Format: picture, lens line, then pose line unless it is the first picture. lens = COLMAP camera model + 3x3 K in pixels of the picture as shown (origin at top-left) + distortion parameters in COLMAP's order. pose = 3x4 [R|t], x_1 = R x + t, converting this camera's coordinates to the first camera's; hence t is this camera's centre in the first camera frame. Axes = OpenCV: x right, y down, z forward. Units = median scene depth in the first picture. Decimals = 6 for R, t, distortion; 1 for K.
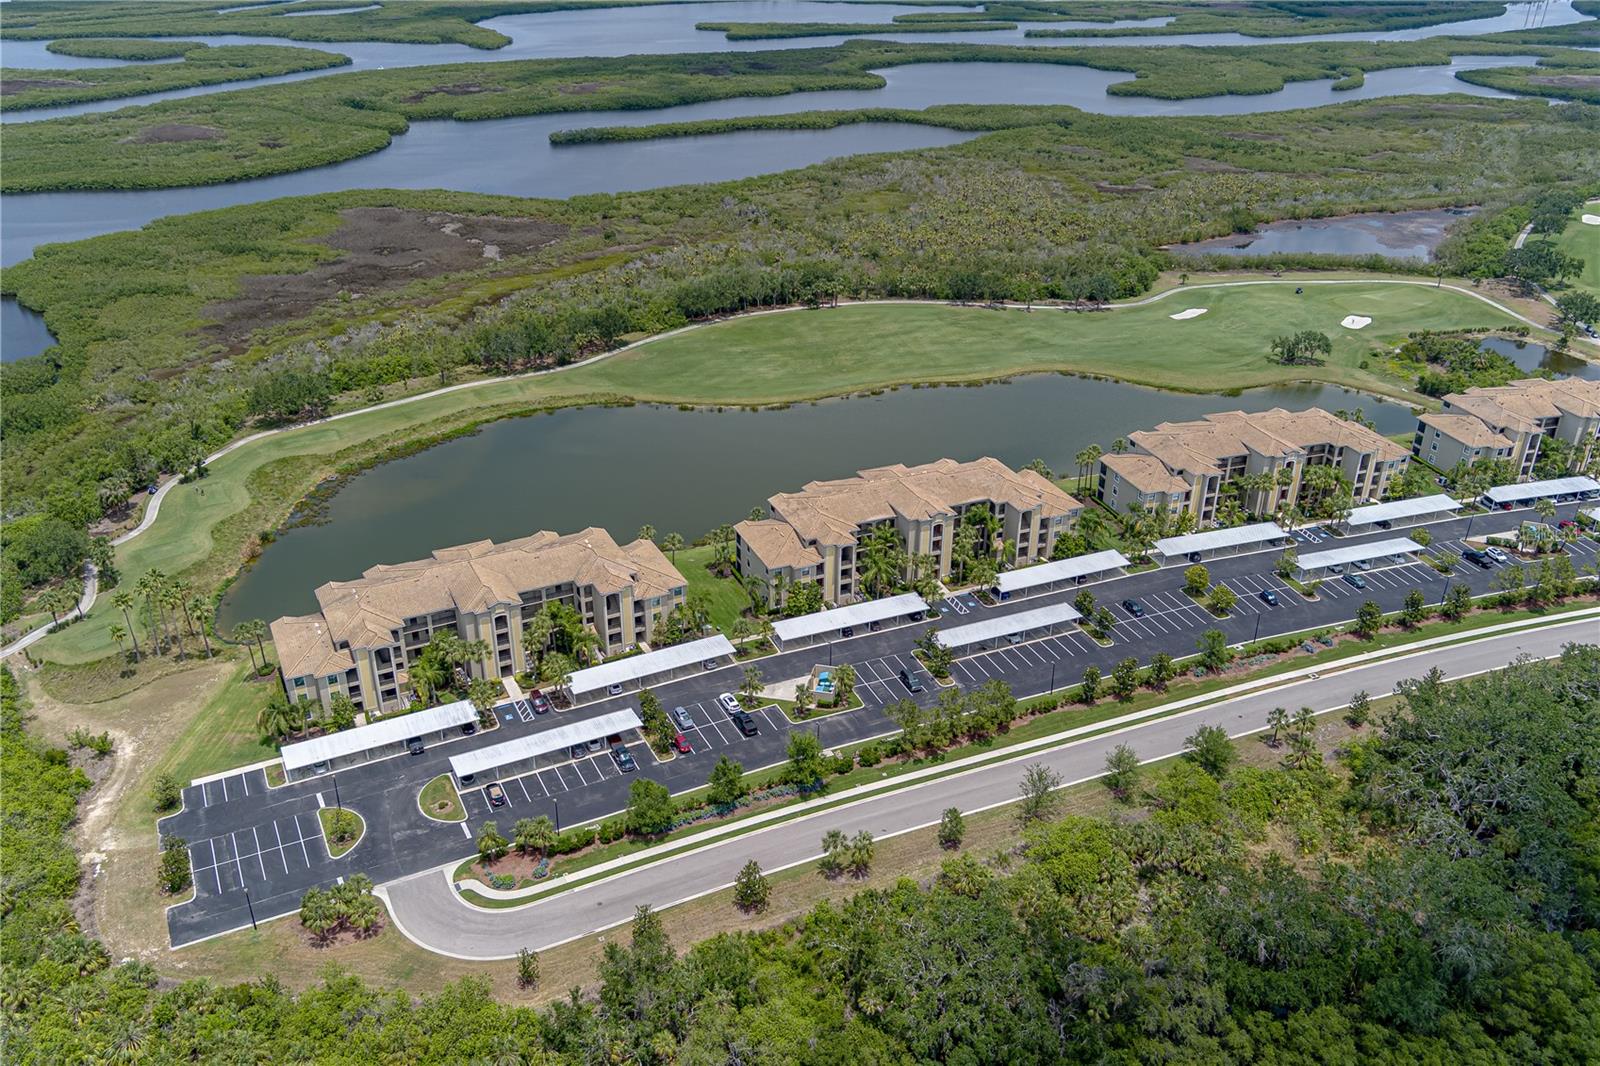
lens RADIAL K [[1286.6, 0, 800.0], [0, 1286.6, 533.0], [0, 0, 1]] dist [-0.014994, -0.002972]
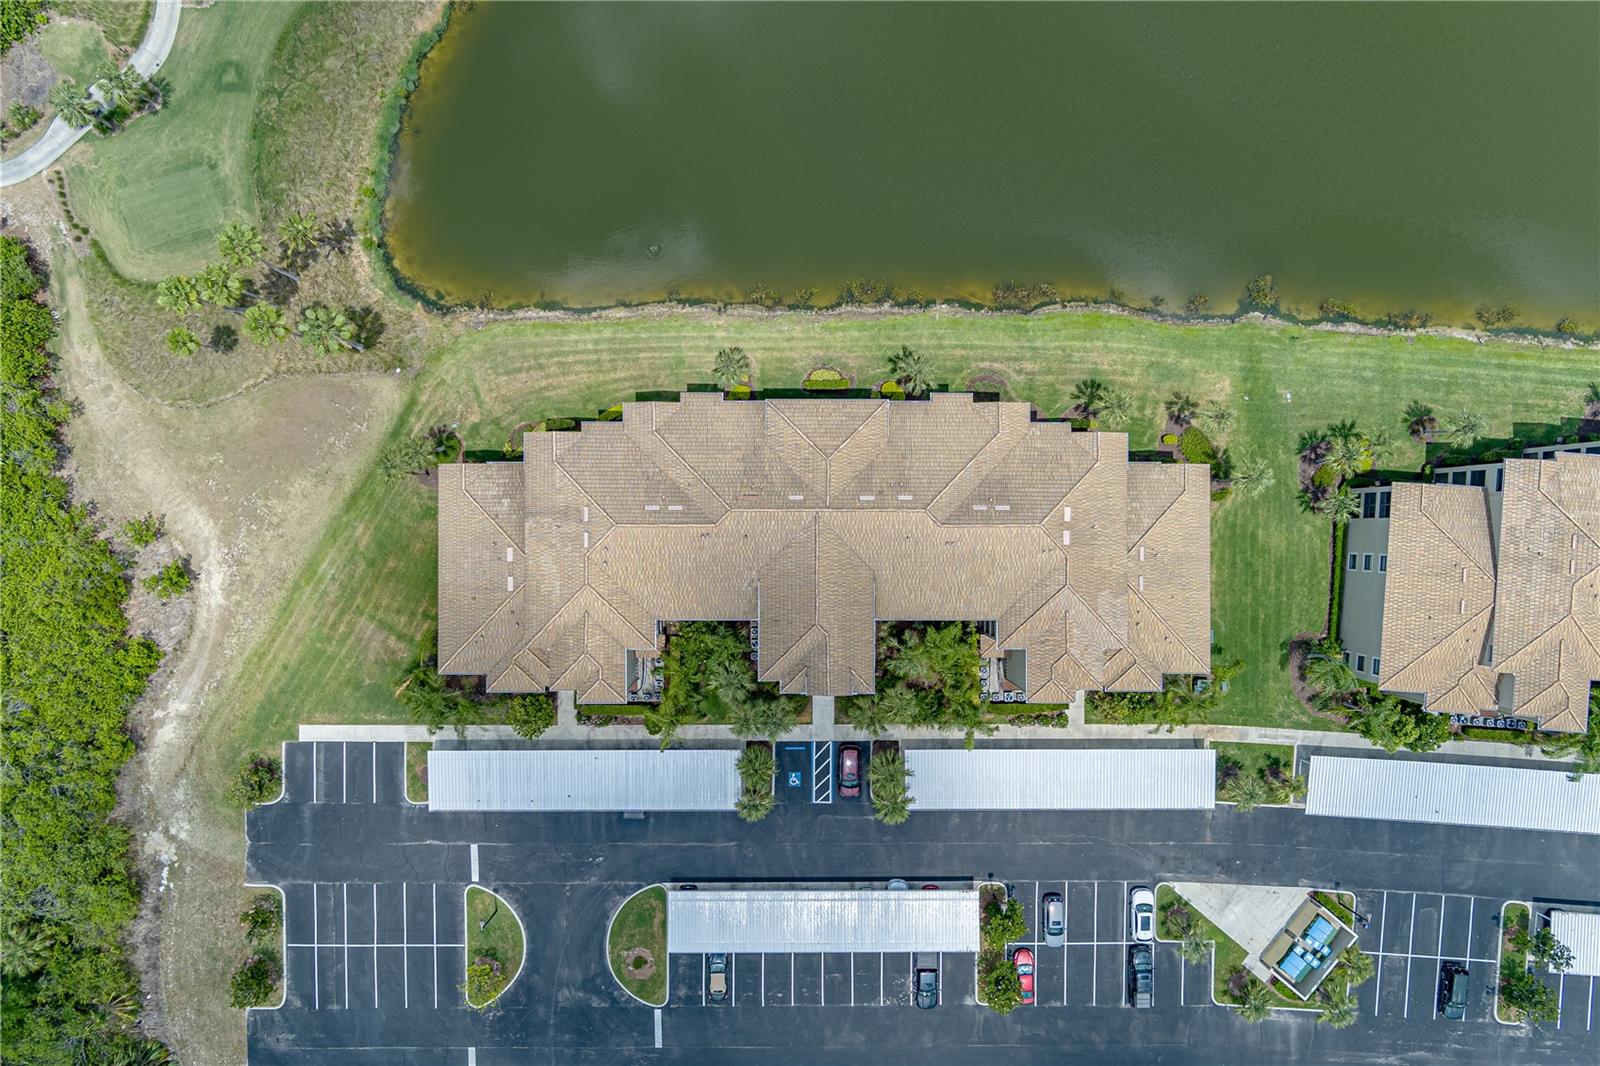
lens RADIAL K [[1286.6, 0, 800.0], [0, 1286.6, 533.0], [0, 0, 1]] dist [-0.014994, -0.002972]
pose [[0.890938, 0.454102, -0.004507, -0.218909], [-0.206859, 0.414646, 0.886159, -0.342475], [0.404276, -0.788581, 0.463359, 0.654732]]
